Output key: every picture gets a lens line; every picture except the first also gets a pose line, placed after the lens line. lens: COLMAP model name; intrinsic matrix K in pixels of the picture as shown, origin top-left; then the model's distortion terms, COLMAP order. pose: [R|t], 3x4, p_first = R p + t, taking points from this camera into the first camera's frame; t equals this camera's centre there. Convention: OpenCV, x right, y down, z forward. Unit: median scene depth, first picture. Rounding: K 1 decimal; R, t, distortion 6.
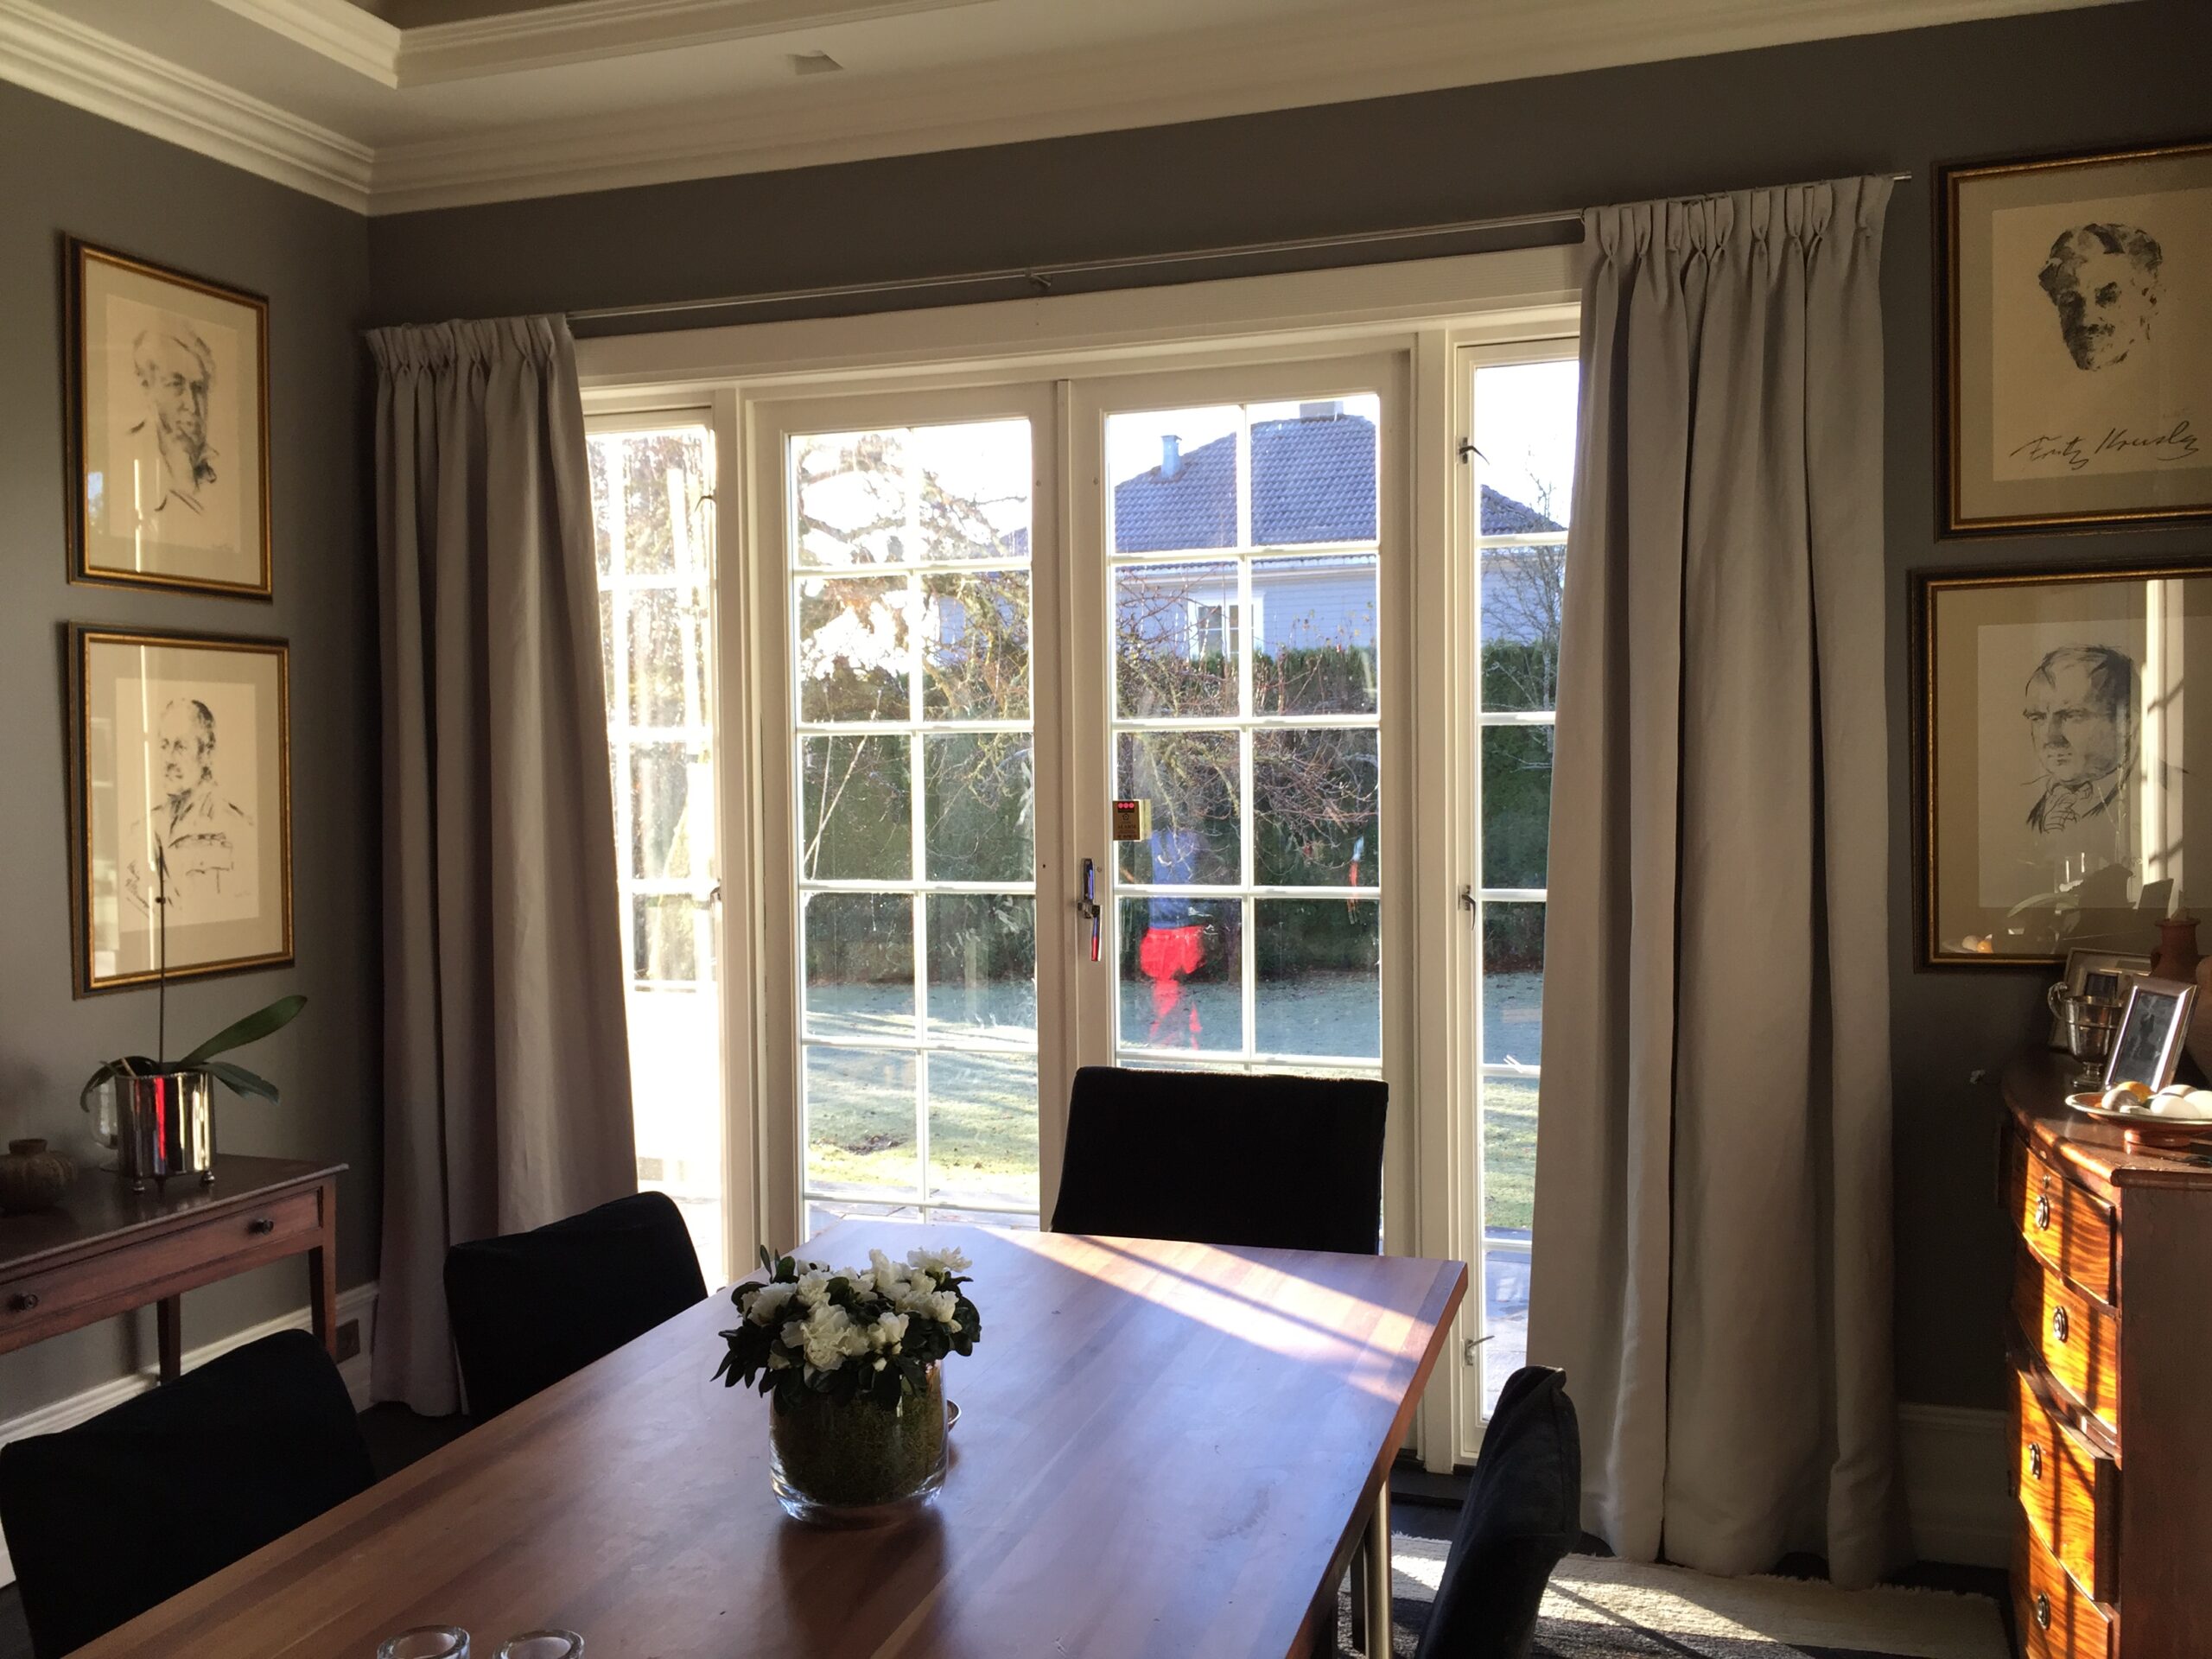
lens RADIAL K [[1866.4, 0, 1107.3], [0, 1866.4, 805.3], [0, 0, 1]] dist [0.057140, -0.064146]
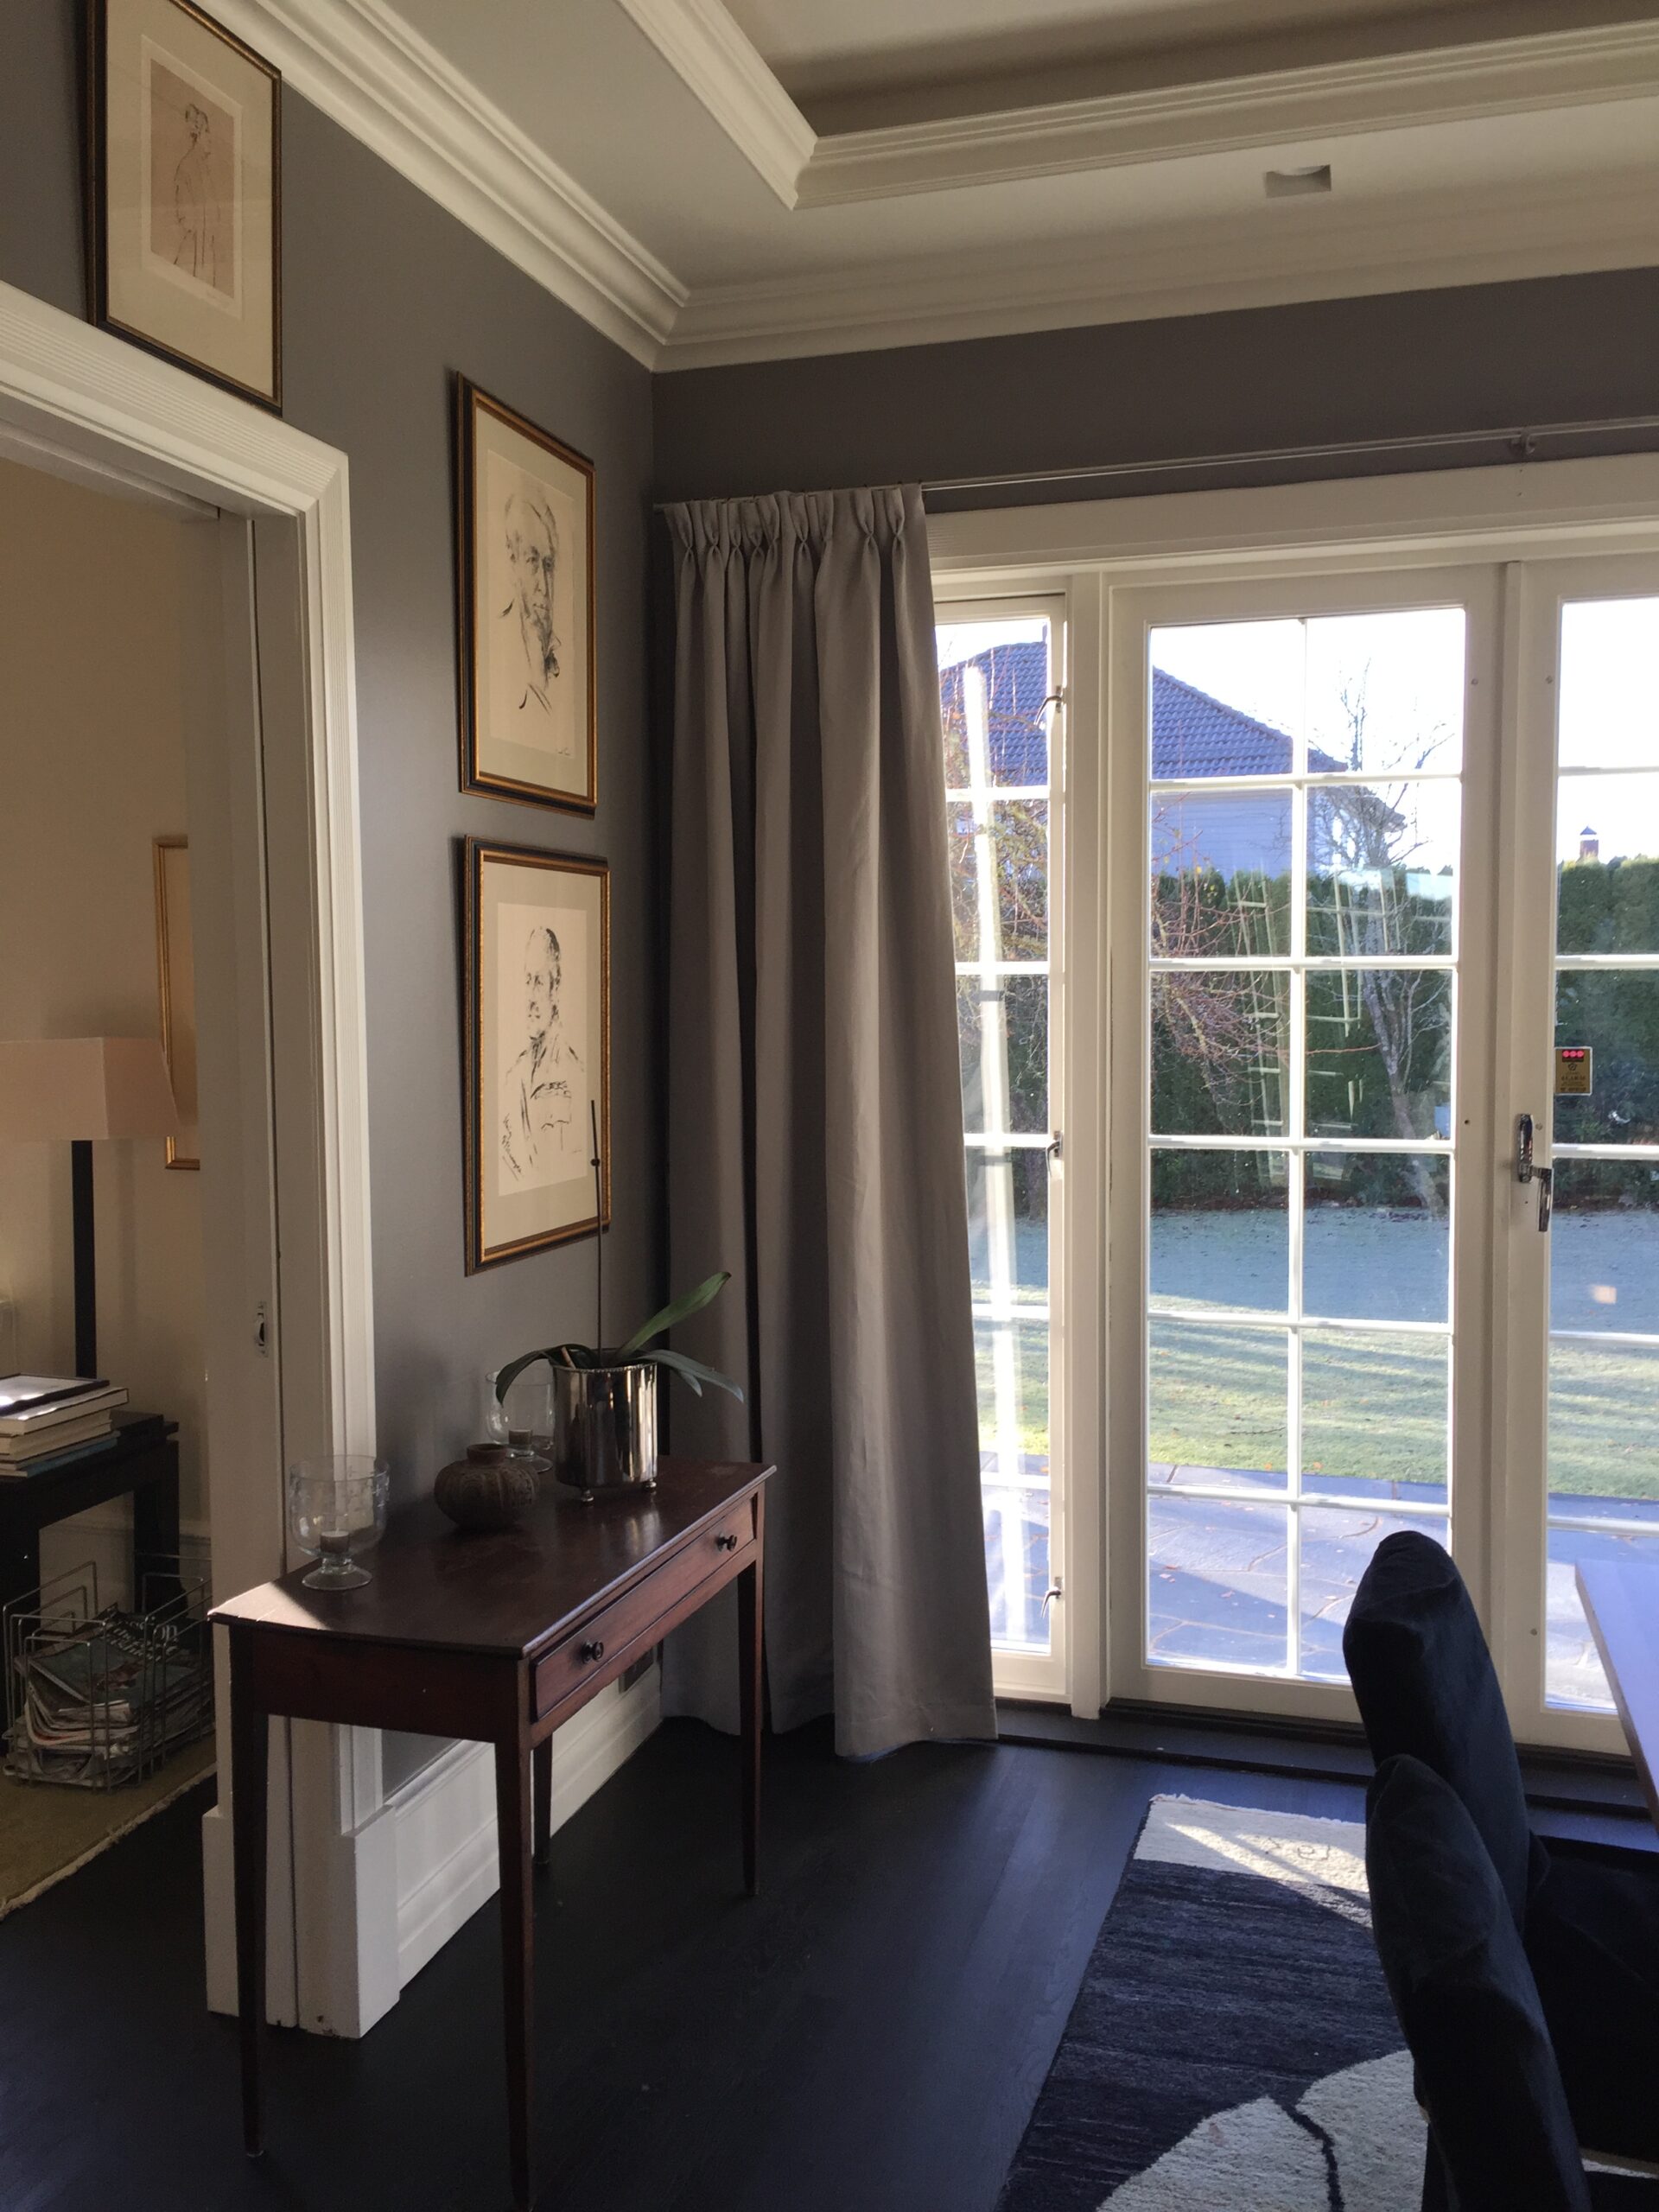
lens RADIAL K [[1865.2, 0, 833.0], [0, 1865.2, 1092.9], [0, 0, 1]] dist [0.075223, -0.106547]
pose [[0.999750, 0.004807, 0.021848, -0.372167], [-0.005509, 0.999466, 0.032200, -0.008508], [-0.021682, -0.032313, 0.999243, 0.133538]]
